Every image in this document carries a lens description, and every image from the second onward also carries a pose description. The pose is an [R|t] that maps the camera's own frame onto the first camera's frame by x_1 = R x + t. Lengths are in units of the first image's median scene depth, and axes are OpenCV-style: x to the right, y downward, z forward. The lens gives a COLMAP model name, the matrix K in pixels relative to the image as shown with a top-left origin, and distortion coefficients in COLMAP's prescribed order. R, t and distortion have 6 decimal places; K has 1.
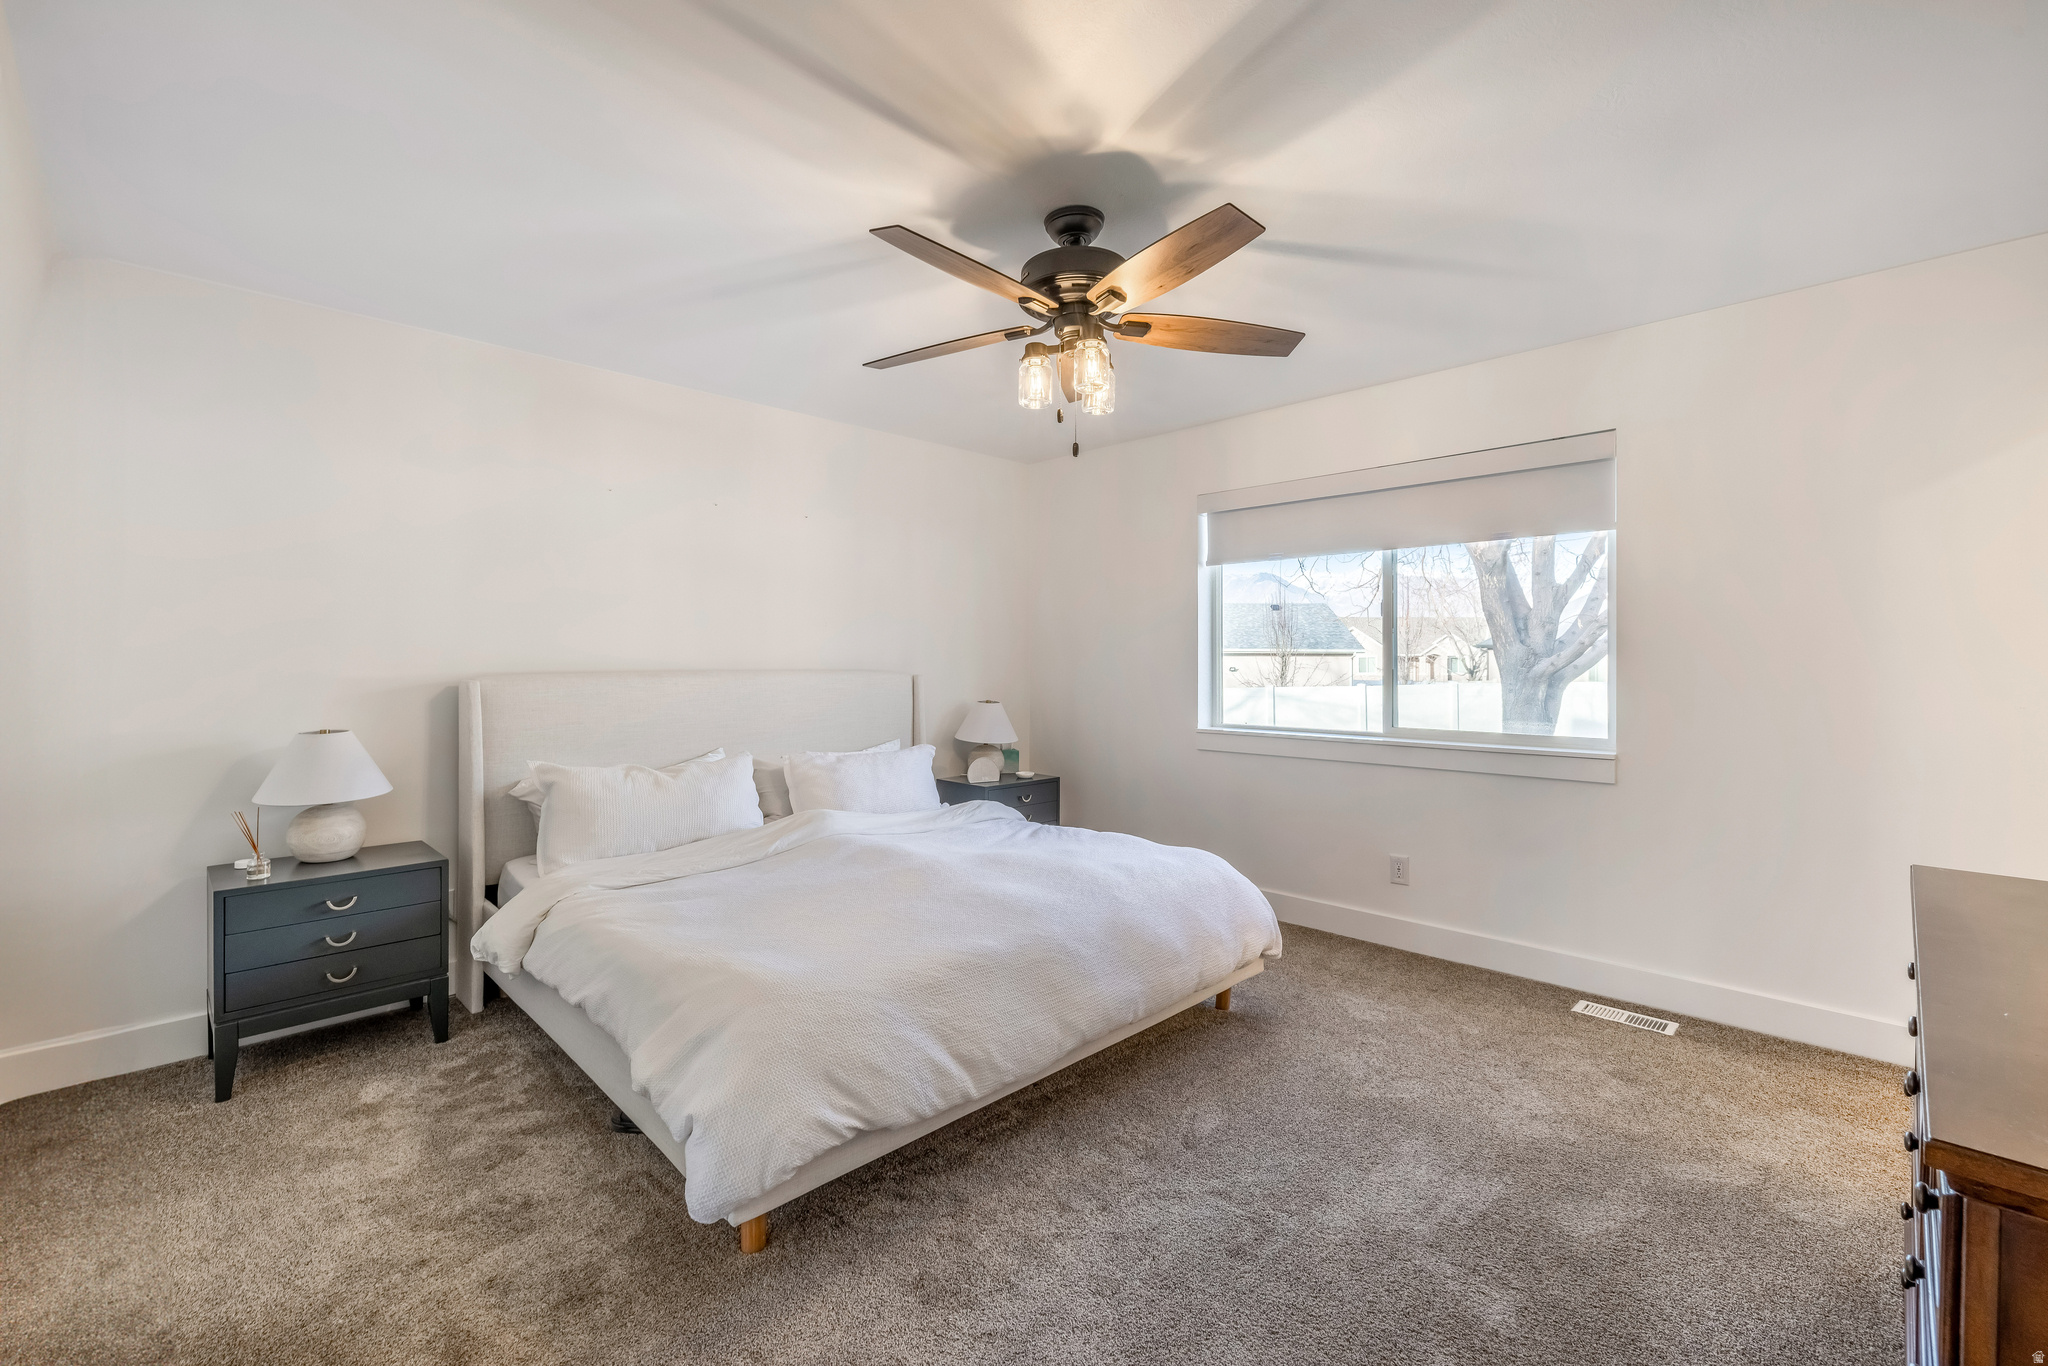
lens RADIAL K [[854.9, 0, 1018.4], [0, 854.9, 668.6], [0, 0, 1]] dist [0.000604, -0.000153]
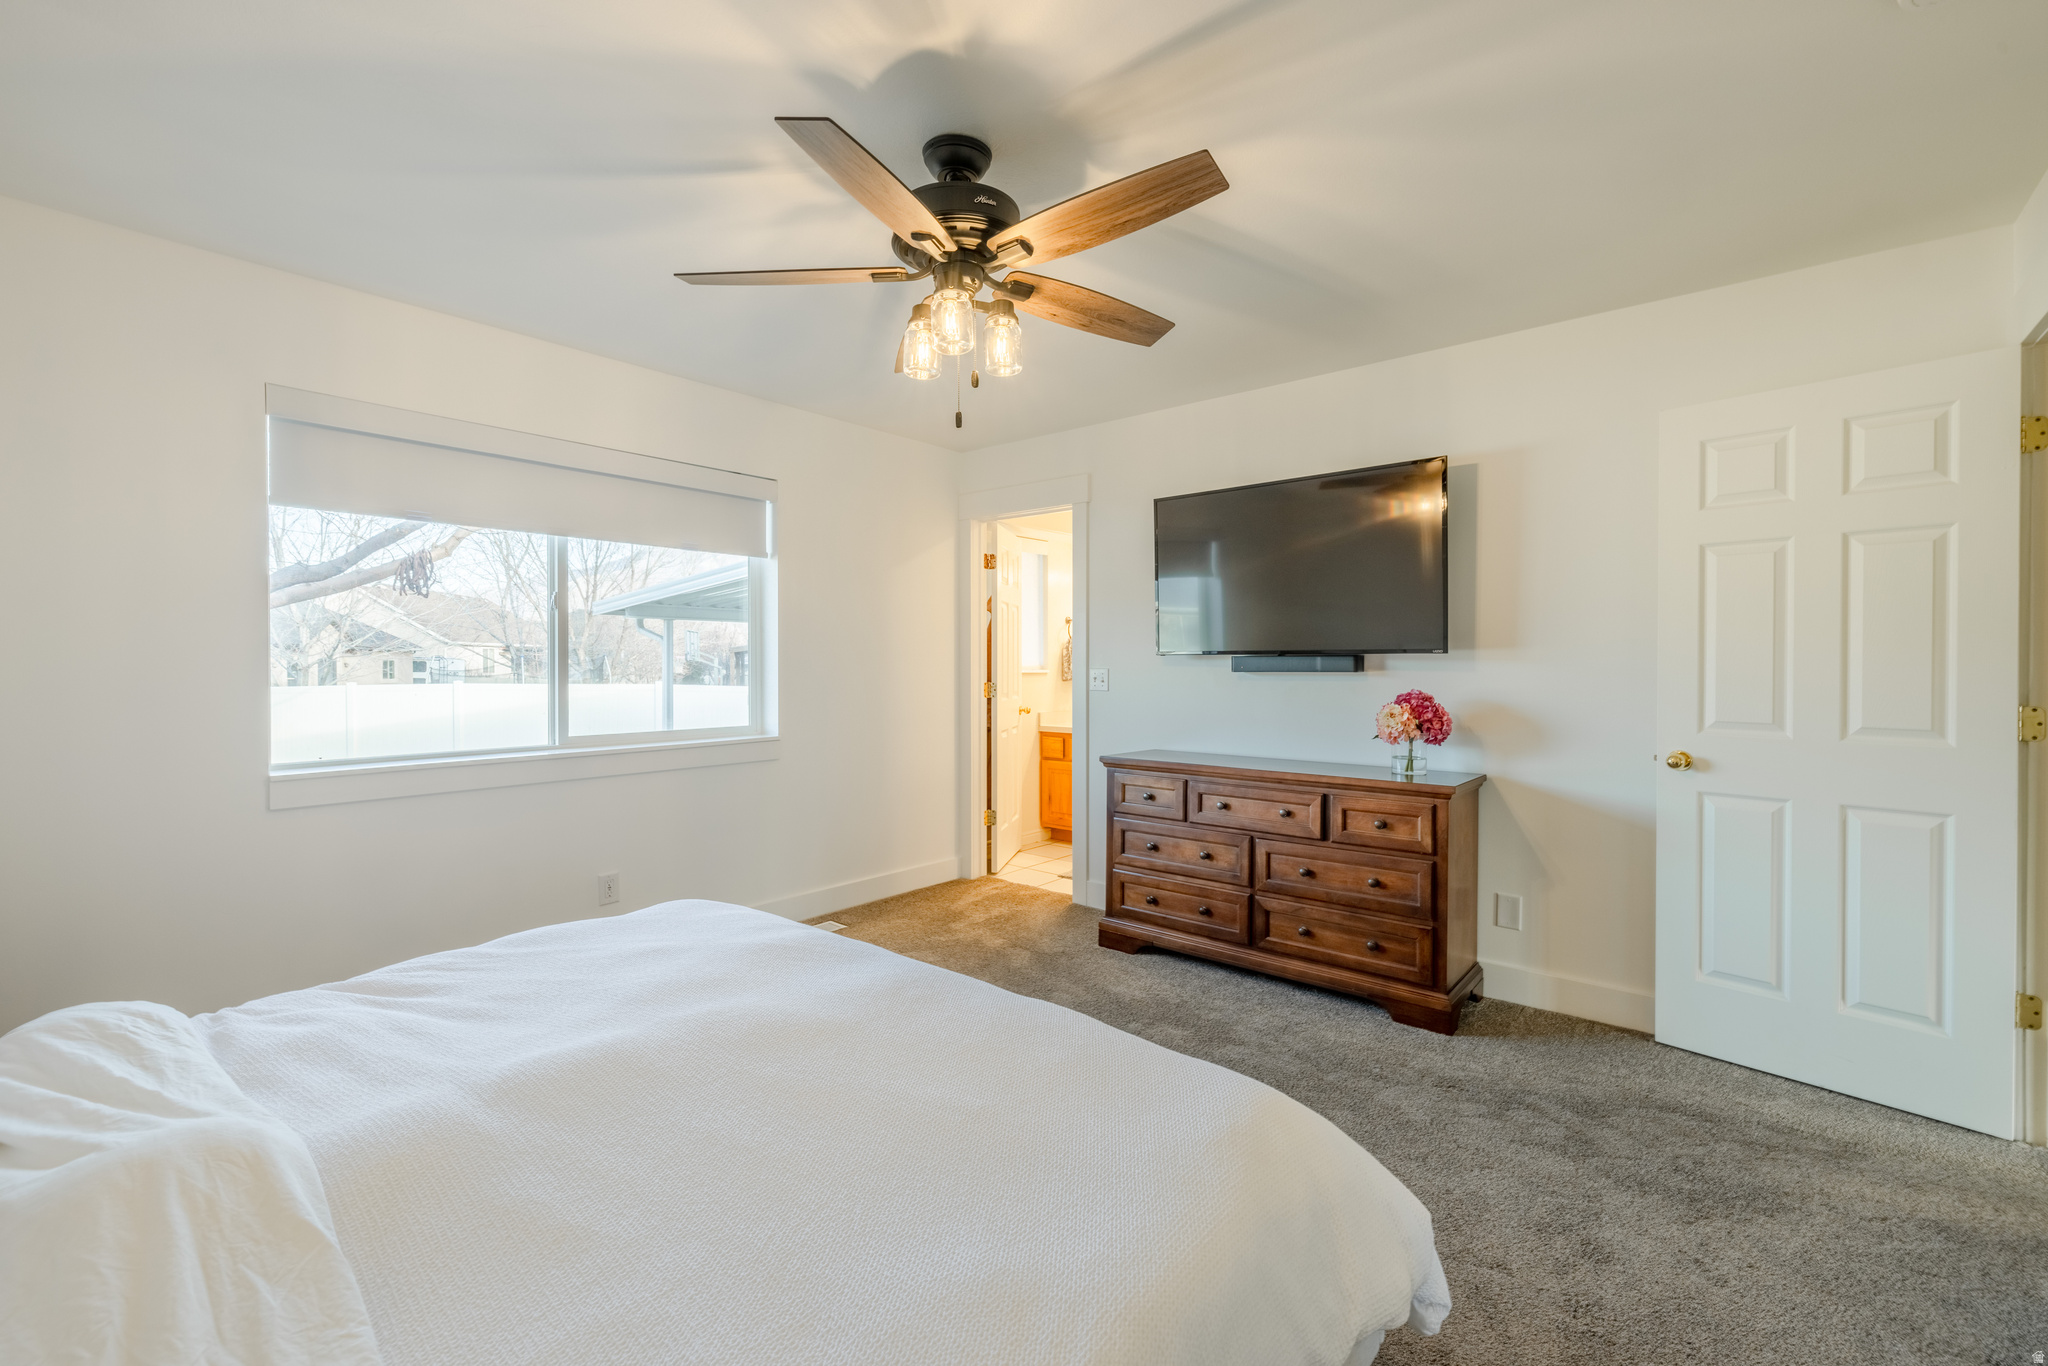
lens RADIAL K [[854.9, 0, 1018.4], [0, 854.9, 668.6], [0, 0, 1]] dist [0.000604, -0.000153]
pose [[-0.091636, -0.006792, 0.995769, -0.489642], [0.007629, 0.999943, 0.007523, -0.005327], [-0.995763, 0.008286, -0.091579, 0.617906]]
